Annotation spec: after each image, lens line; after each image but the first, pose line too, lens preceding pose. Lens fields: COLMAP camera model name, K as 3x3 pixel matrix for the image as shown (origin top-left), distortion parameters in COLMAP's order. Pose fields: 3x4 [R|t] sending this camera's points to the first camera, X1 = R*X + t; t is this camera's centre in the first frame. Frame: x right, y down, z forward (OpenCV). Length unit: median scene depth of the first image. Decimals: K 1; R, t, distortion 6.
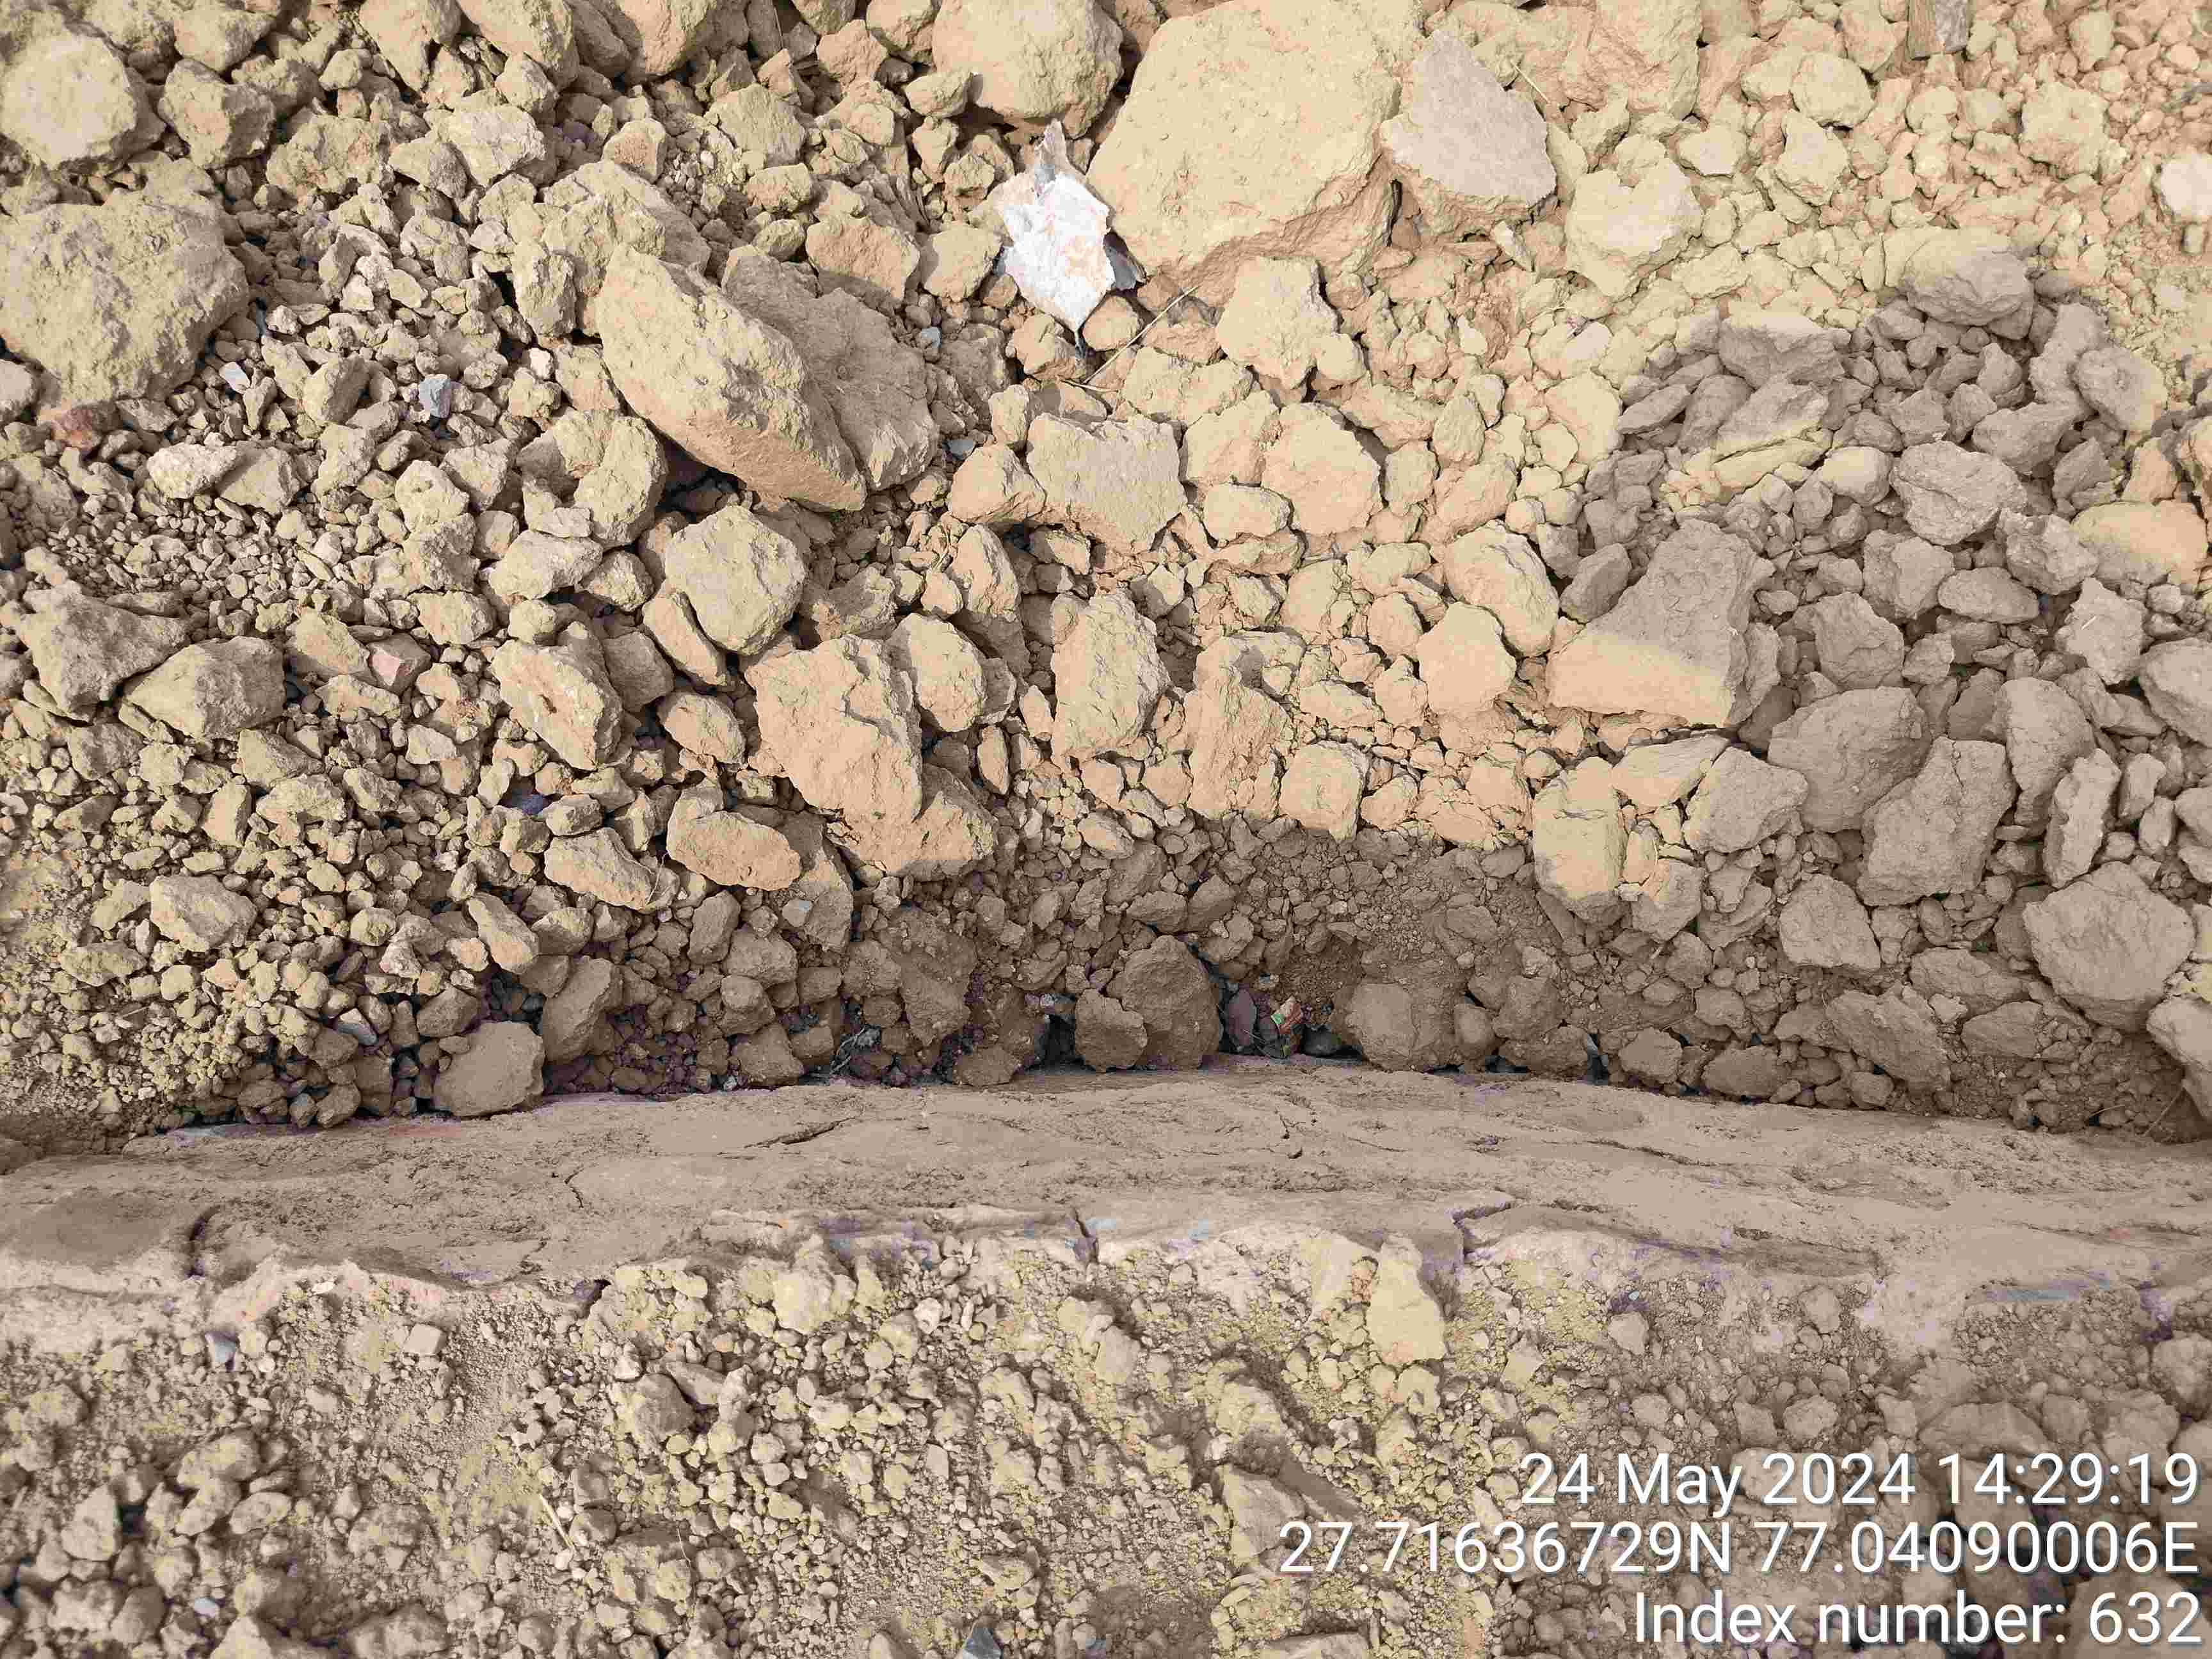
lens RADIAL K [[1589.3, 0, 1106.0], [0, 1589.3, 829.5], [0, 0, 1]] dist [0.001042, -0.000551]
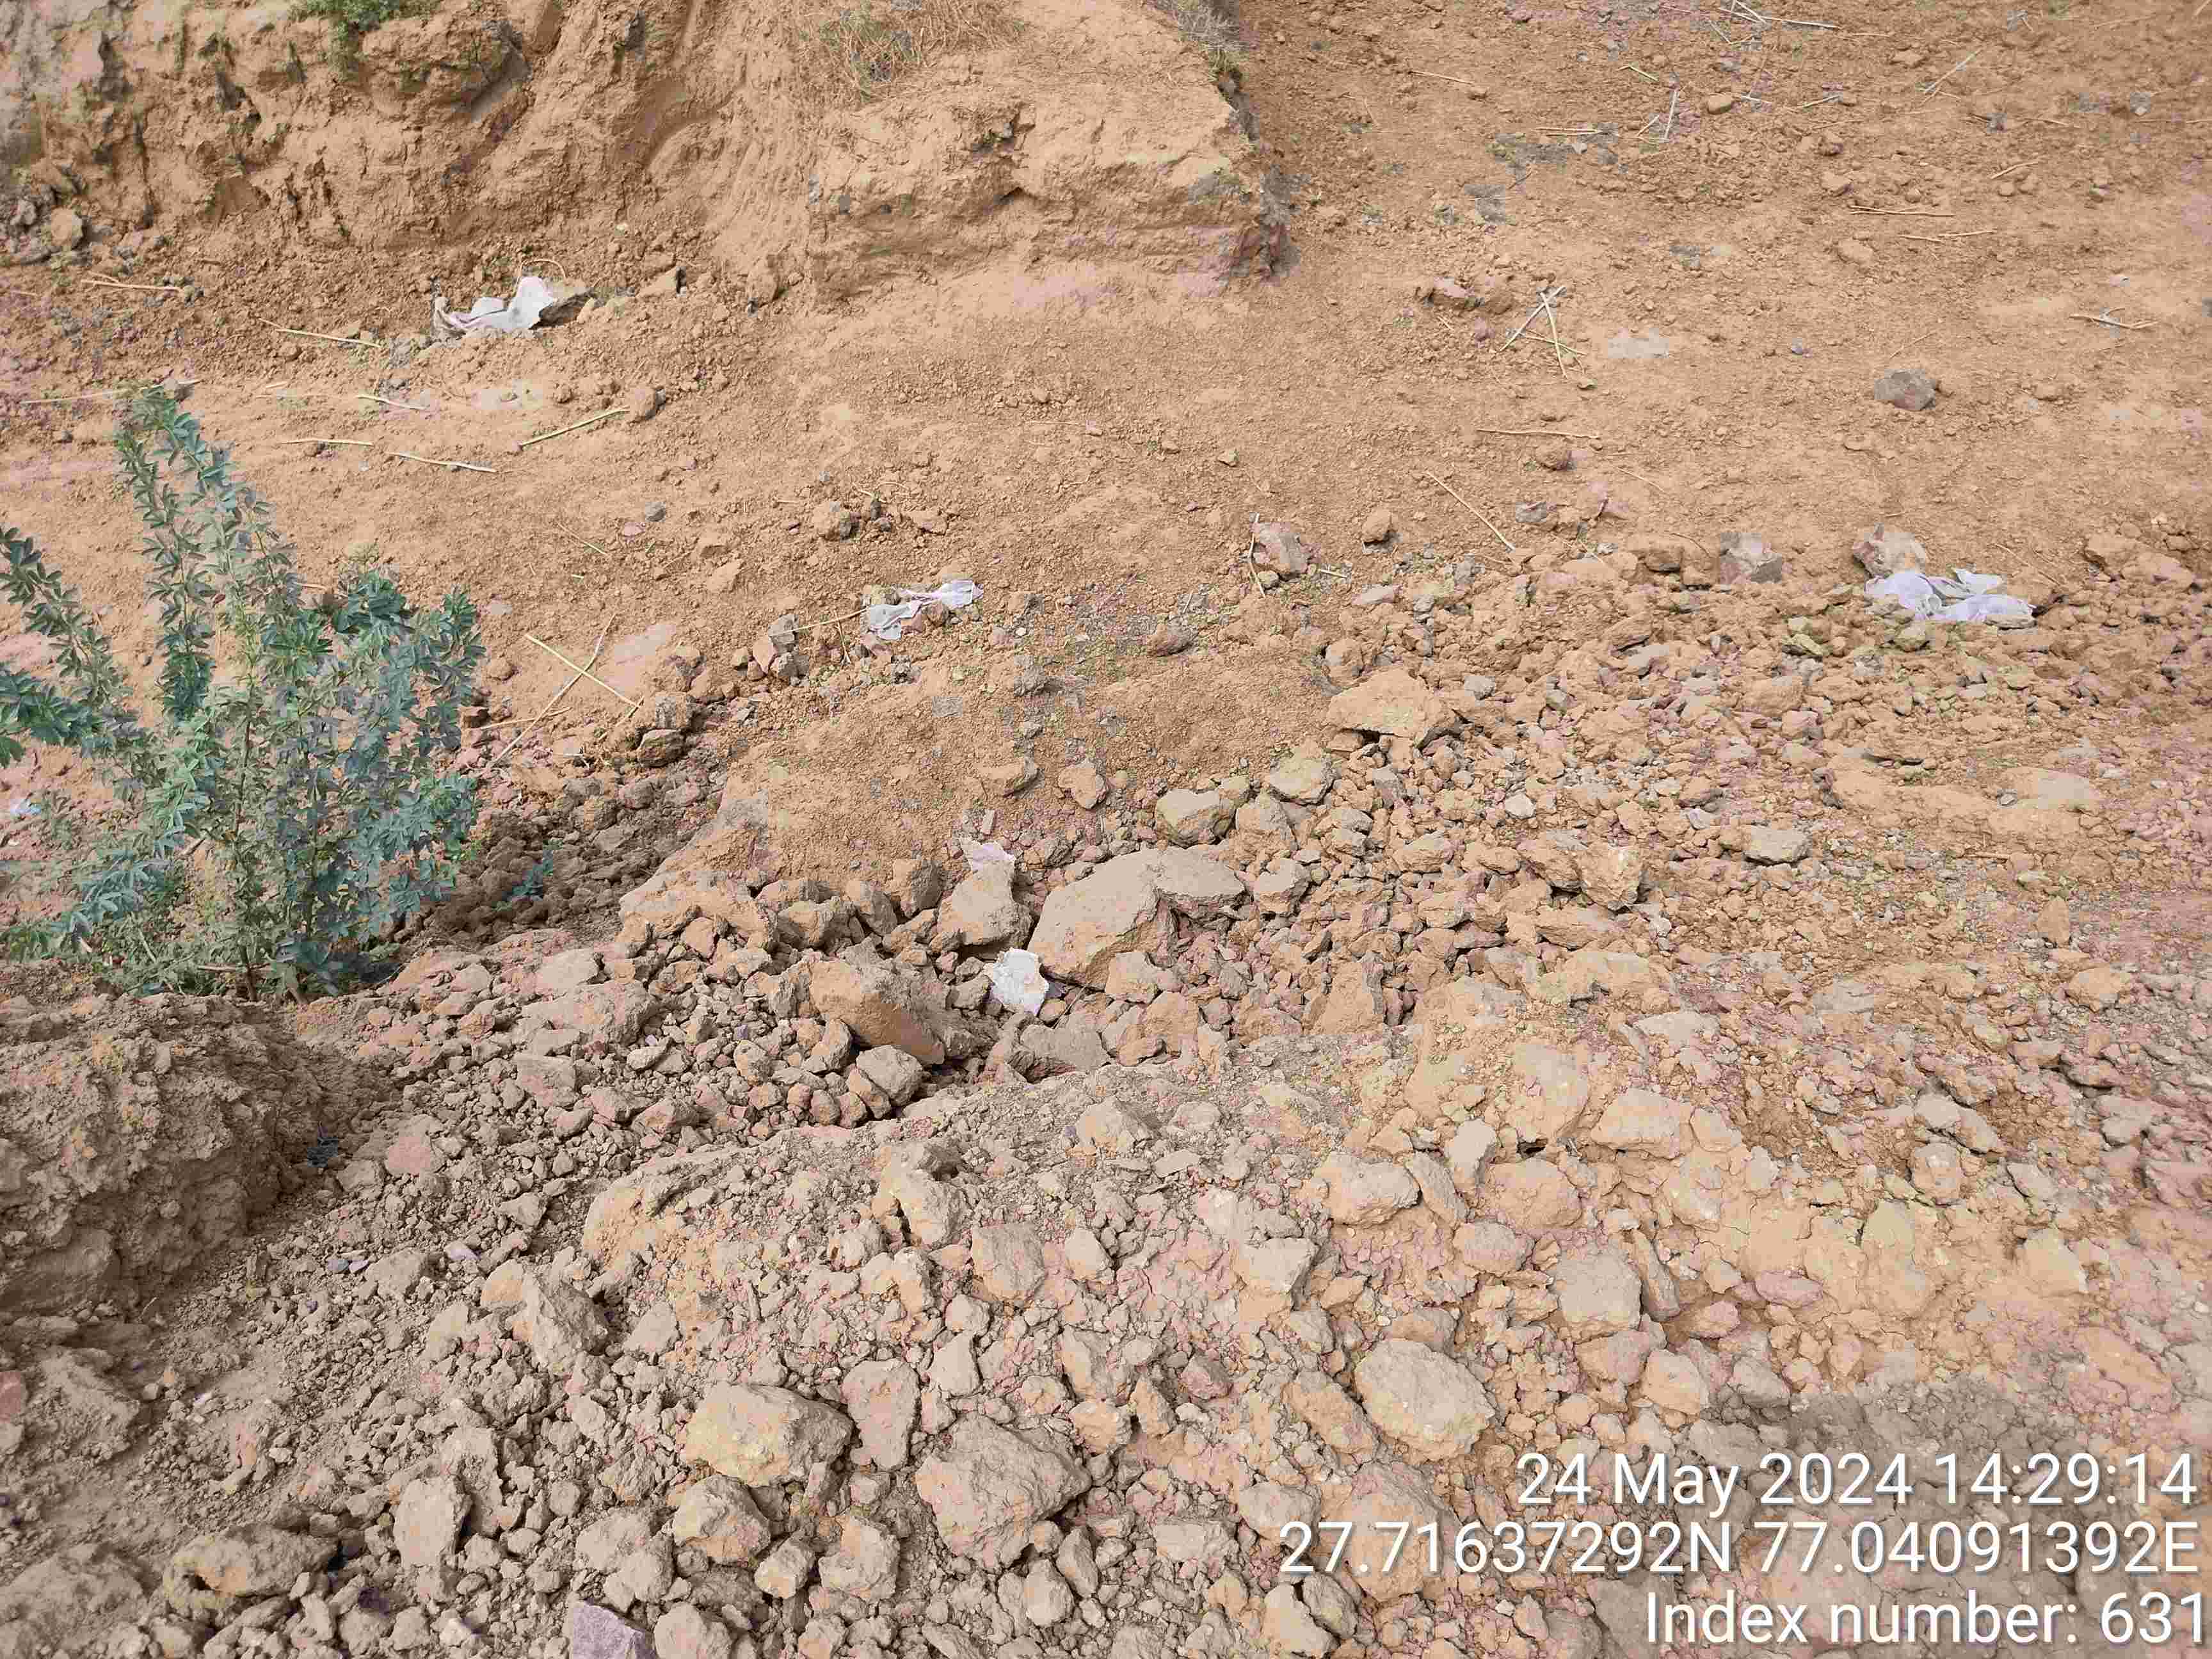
lens RADIAL K [[1589.3, 0, 1106.0], [0, 1589.3, 829.5], [0, 0, 1]] dist [0.001042, -0.000551]
pose [[0.967895, -0.229654, 0.102168, -0.096016], [0.236118, 0.691356, -0.682843, 1.014914], [0.086183, 0.685045, 0.723385, -0.627360]]
